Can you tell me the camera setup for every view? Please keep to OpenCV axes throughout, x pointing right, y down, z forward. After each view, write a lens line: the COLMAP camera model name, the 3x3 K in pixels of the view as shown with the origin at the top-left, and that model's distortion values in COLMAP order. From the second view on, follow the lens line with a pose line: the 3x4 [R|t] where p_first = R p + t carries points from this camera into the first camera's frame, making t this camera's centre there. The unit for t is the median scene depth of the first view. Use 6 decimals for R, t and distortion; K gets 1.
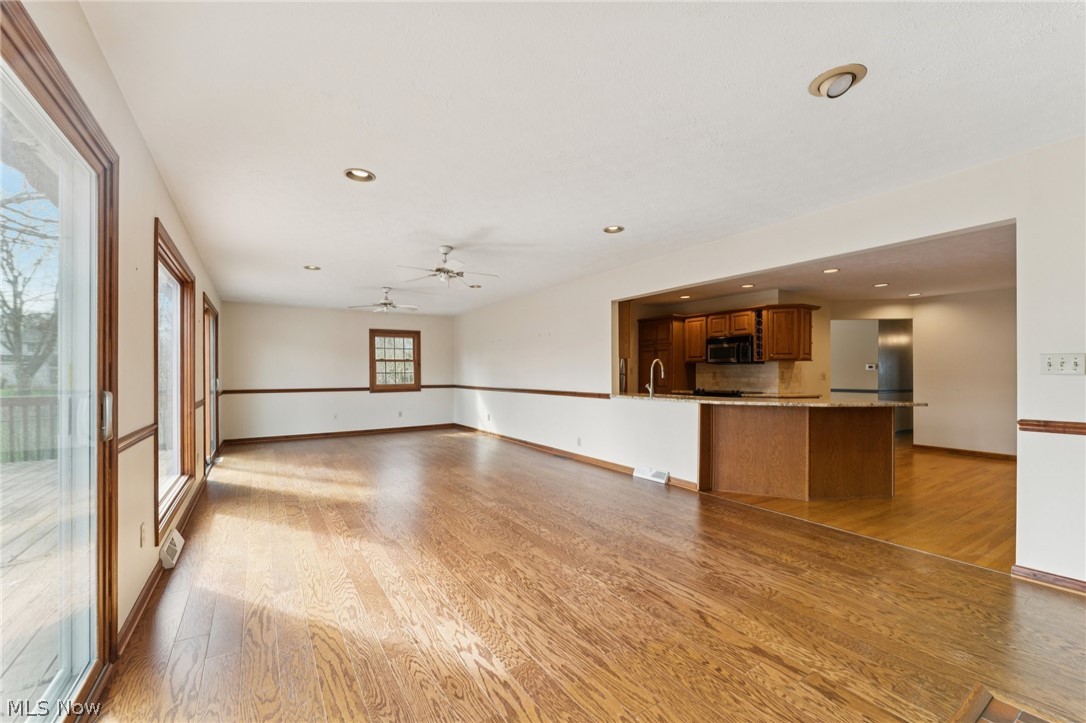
lens RADIAL K [[434.0, 0, 538.9], [0, 434.0, 375.4], [0, 0, 1]] dist [-0.002504, -0.000219]
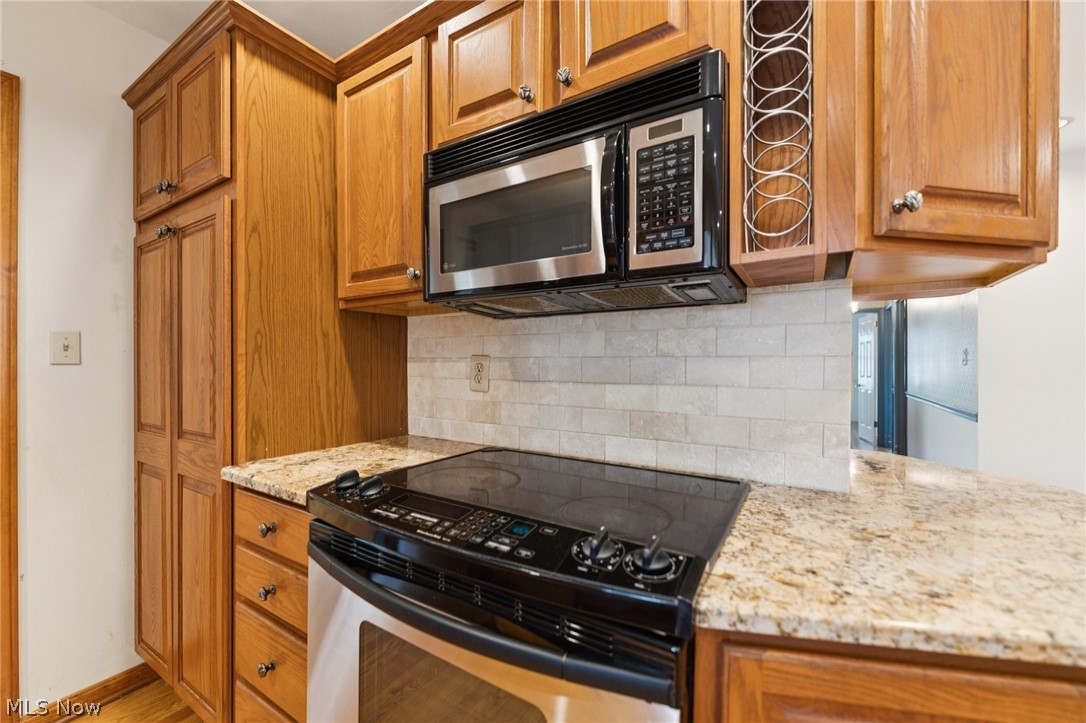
lens RADIAL K [[434.0, 0, 543.5], [0, 434.0, 363.9], [0, 0, 1]] dist [-0.002504, -0.000219]
pose [[0.903216, -0.002922, 0.429177, 0.357017], [0.003213, 0.999995, 0.000047, -0.003361], [-0.429175, 0.001337, 0.903220, 0.830624]]
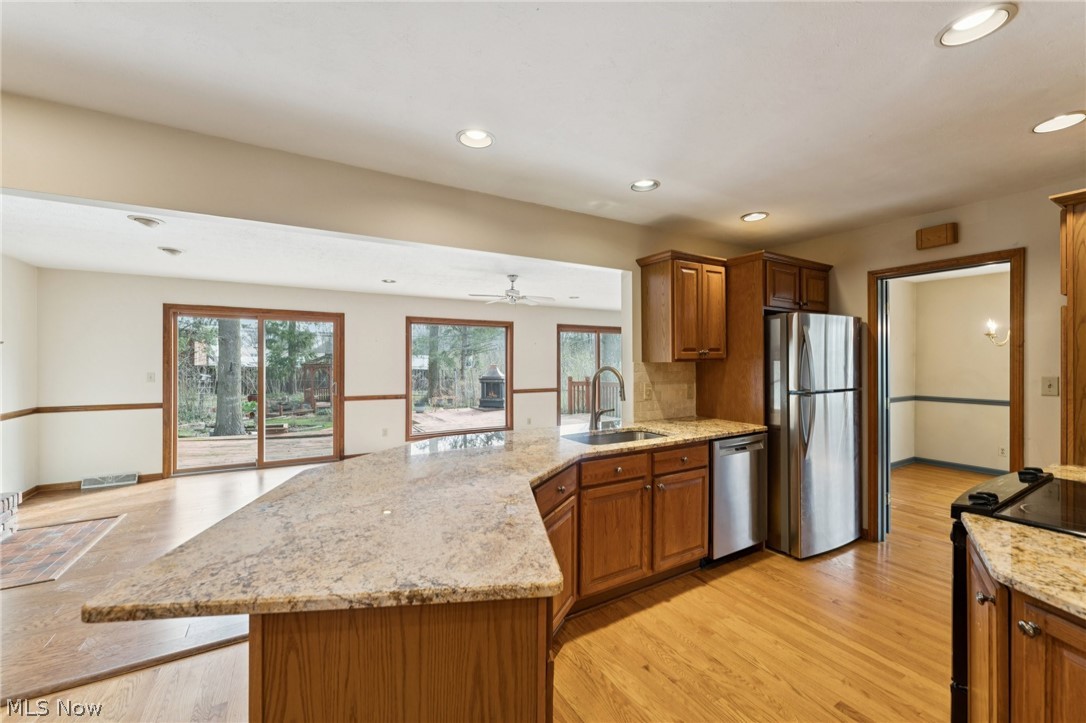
lens RADIAL K [[434.0, 0, 542.8], [0, 434.0, 361.8], [0, 0, 1]] dist [-0.002504, -0.000219]
pose [[-0.030695, -0.000606, -0.999529, 0.623290], [-0.001436, 0.999999, -0.000562, -0.031947], [0.999528, 0.001418, -0.030696, 0.695924]]
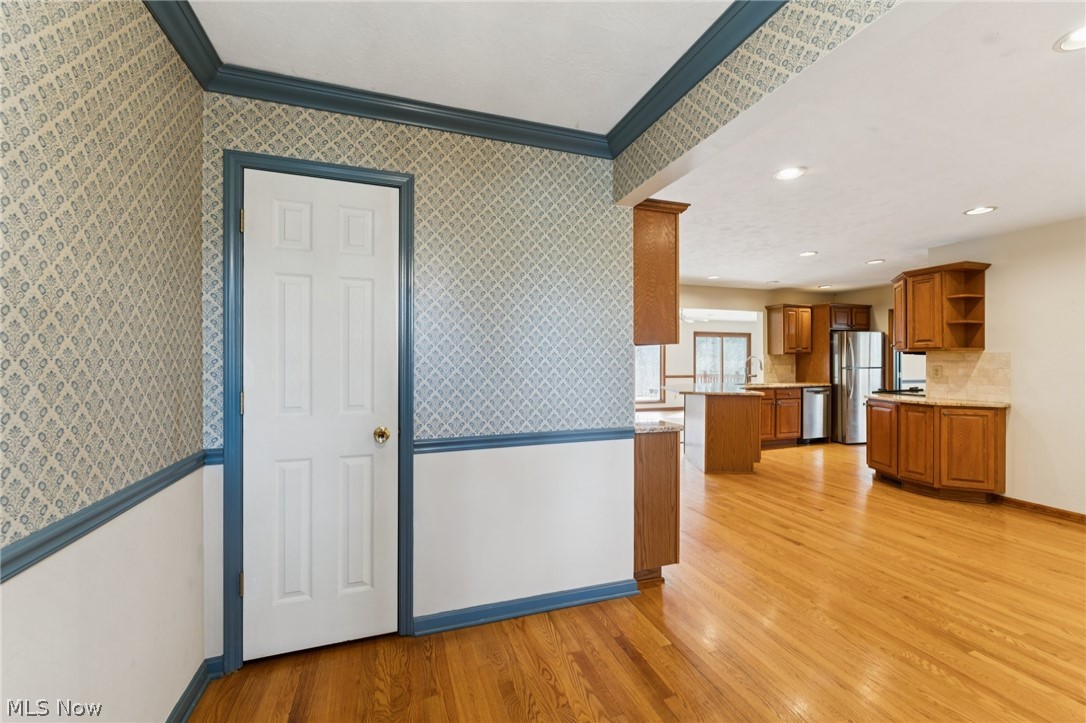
lens RADIAL K [[434.0, 0, 545.7], [0, 434.0, 359.7], [0, 0, 1]] dist [-0.002504, -0.000219]
pose [[-0.220419, -0.006393, -0.975384, 1.254667], [-0.005301, 0.999972, -0.005357, -0.011215], [0.975391, 0.003990, -0.220447, 0.505012]]
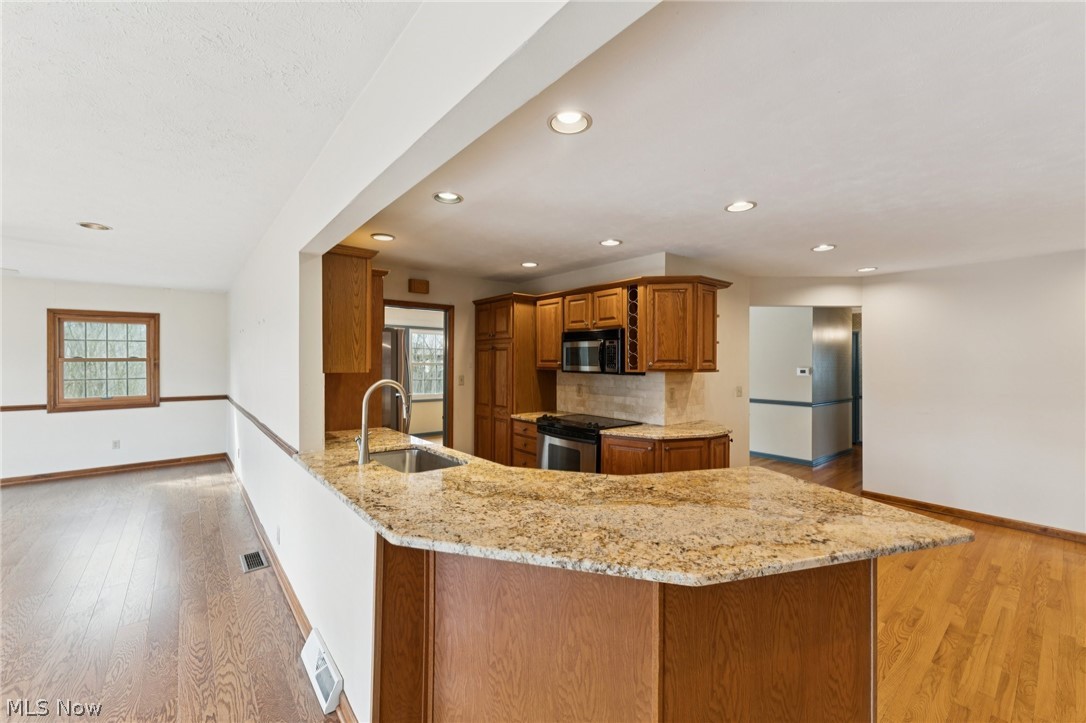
lens RADIAL K [[434.0, 0, 541.1], [0, 434.0, 359.7], [0, 0, 1]] dist [-0.002504, -0.000219]
pose [[0.992745, 0.002978, 0.120203, 0.283089], [-0.002420, 0.999986, -0.004782, -0.042355], [-0.120216, 0.004457, 0.992738, 0.388451]]
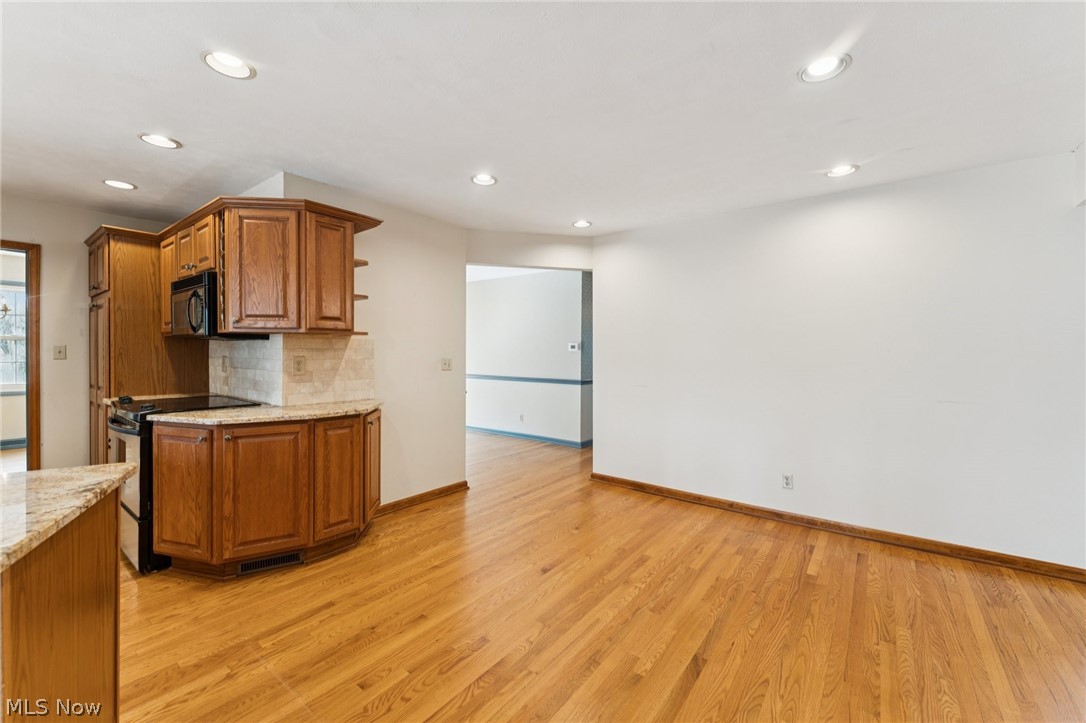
lens RADIAL K [[434.0, 0, 545.1], [0, 434.0, 353.5], [0, 0, 1]] dist [-0.002504, -0.000219]
pose [[0.936960, 0.001041, 0.349436, 0.592546], [-0.002565, 0.999989, 0.003897, -0.013726], [-0.349428, -0.004548, 0.936952, 0.448408]]
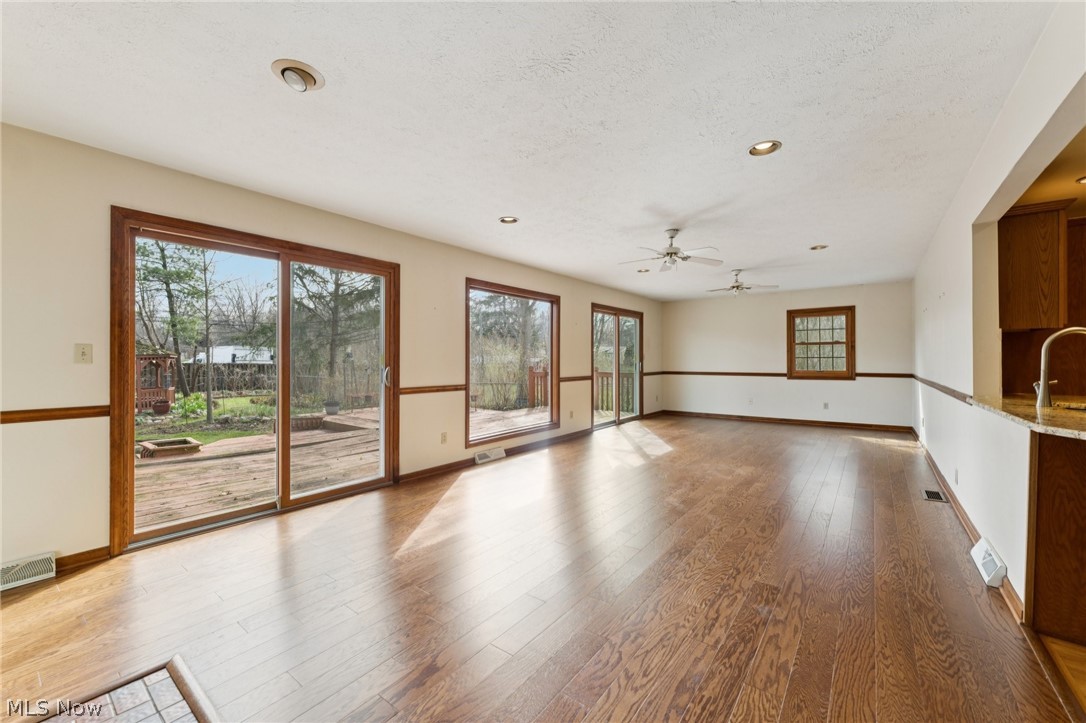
lens RADIAL K [[434.0, 0, 545.5], [0, 434.0, 356.2], [0, 0, 1]] dist [-0.002504, -0.000219]
pose [[0.348361, -0.003462, -0.937354, 0.374877], [-0.004114, 0.999978, -0.005222, -0.002175], [0.937351, 0.005676, 0.348339, 0.237797]]
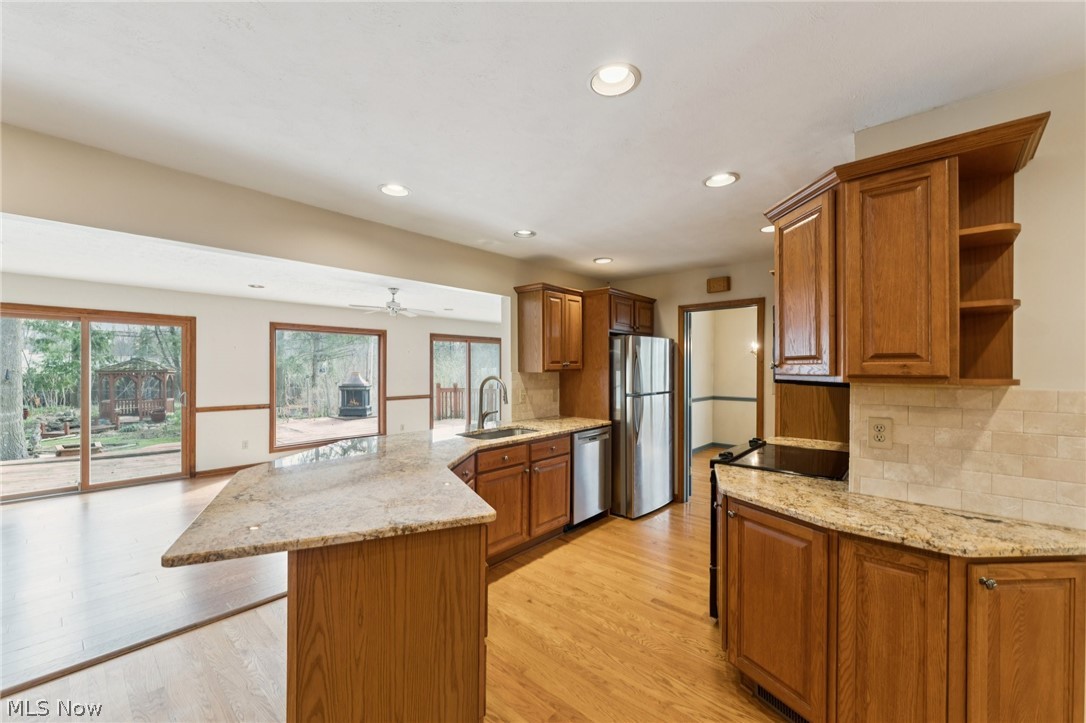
lens RADIAL K [[434.0, 0, 538.1], [0, 434.0, 368.7], [0, 0, 1]] dist [-0.002504, -0.000219]
pose [[0.273605, 0.001600, -0.961841, 0.706655], [-0.003828, 0.999993, 0.000575, -0.036979], [0.961834, 0.003524, 0.273609, 0.657217]]
